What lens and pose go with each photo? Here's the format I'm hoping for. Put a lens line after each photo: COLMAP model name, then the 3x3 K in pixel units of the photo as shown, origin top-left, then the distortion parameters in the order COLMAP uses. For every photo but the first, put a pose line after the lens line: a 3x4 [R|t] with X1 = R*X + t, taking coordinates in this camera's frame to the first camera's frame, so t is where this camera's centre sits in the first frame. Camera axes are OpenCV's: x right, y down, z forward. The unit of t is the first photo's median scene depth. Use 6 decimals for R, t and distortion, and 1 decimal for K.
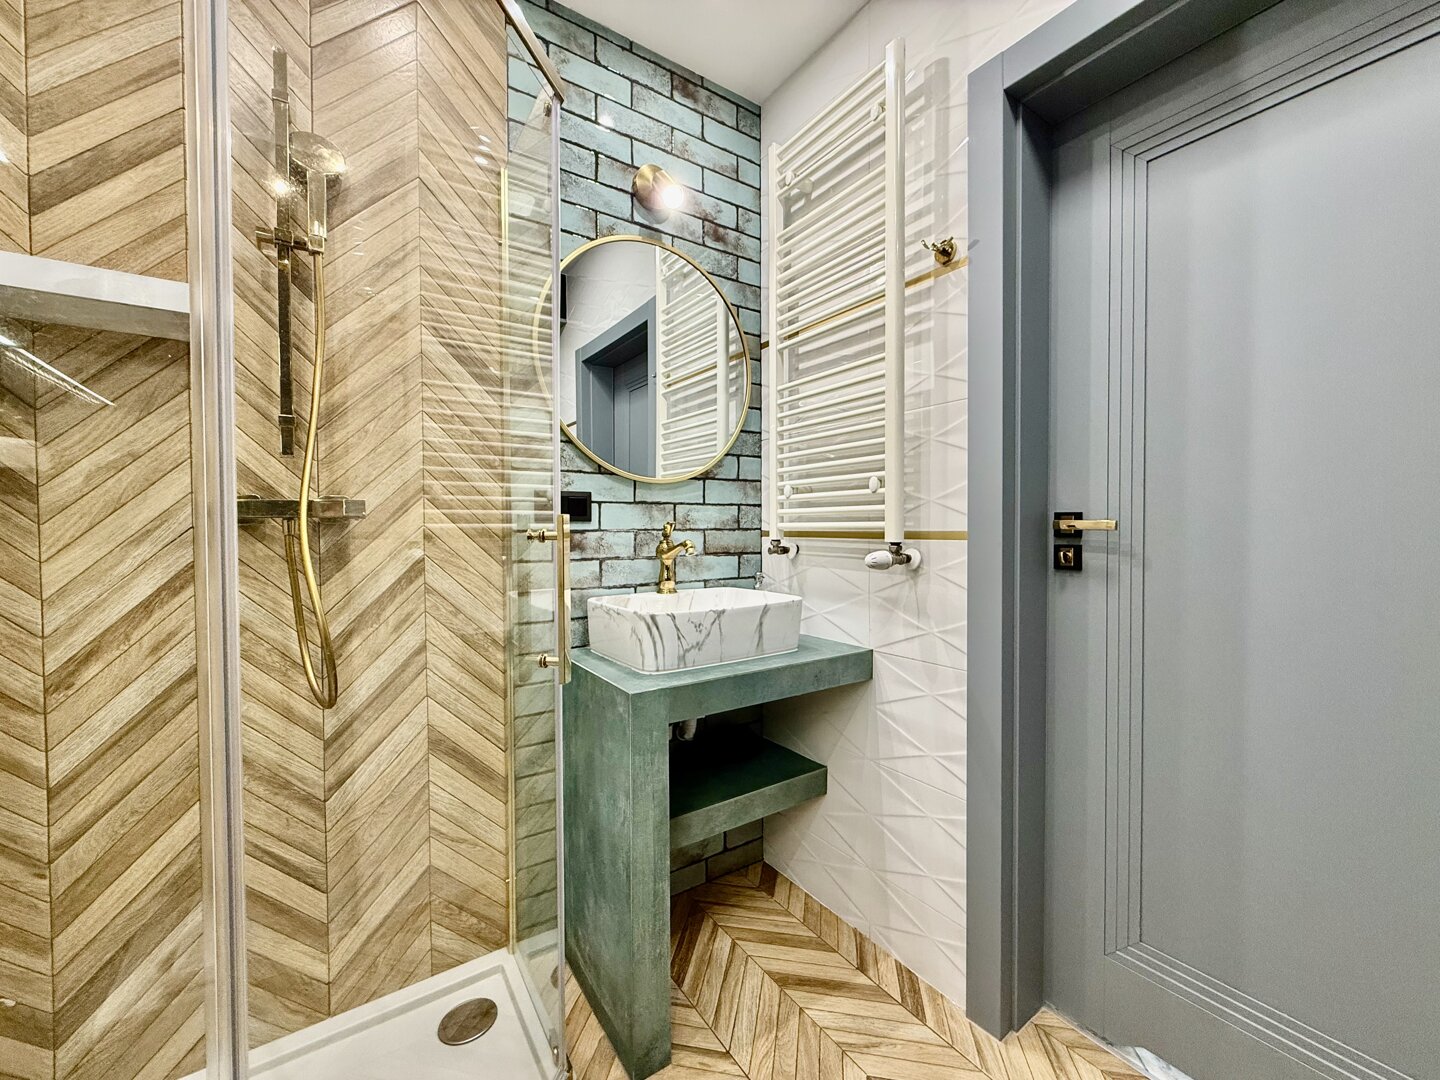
lens RADIAL K [[575.5, 0, 718.6], [0, 575.5, 539.1], [0, 0, 1]] dist [0.000825, -0.000031]
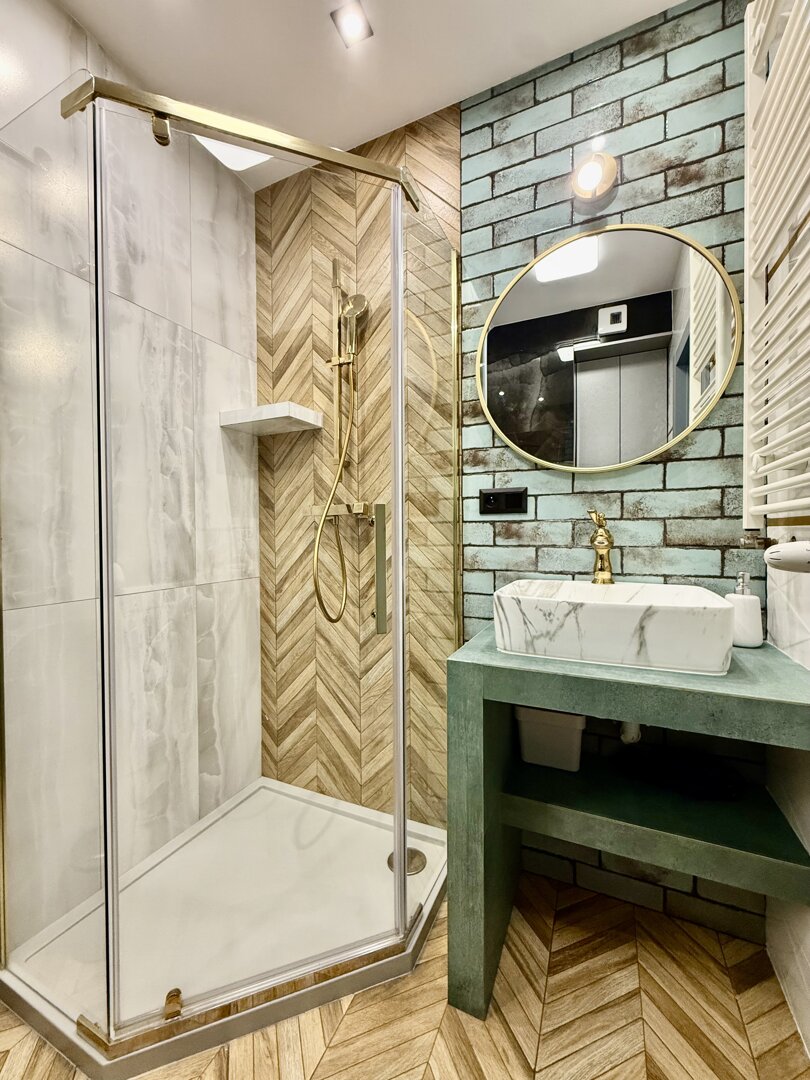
lens RADIAL K [[431.6, 0, 407.1], [0, 431.6, 538.2], [0, 0, 1]] dist [0.000825, -0.000031]
pose [[0.516714, 0.013415, -0.856053, 0.388294], [-0.013337, 0.999882, 0.007618, 0.016464], [0.856054, 0.007480, 0.516832, 0.352790]]
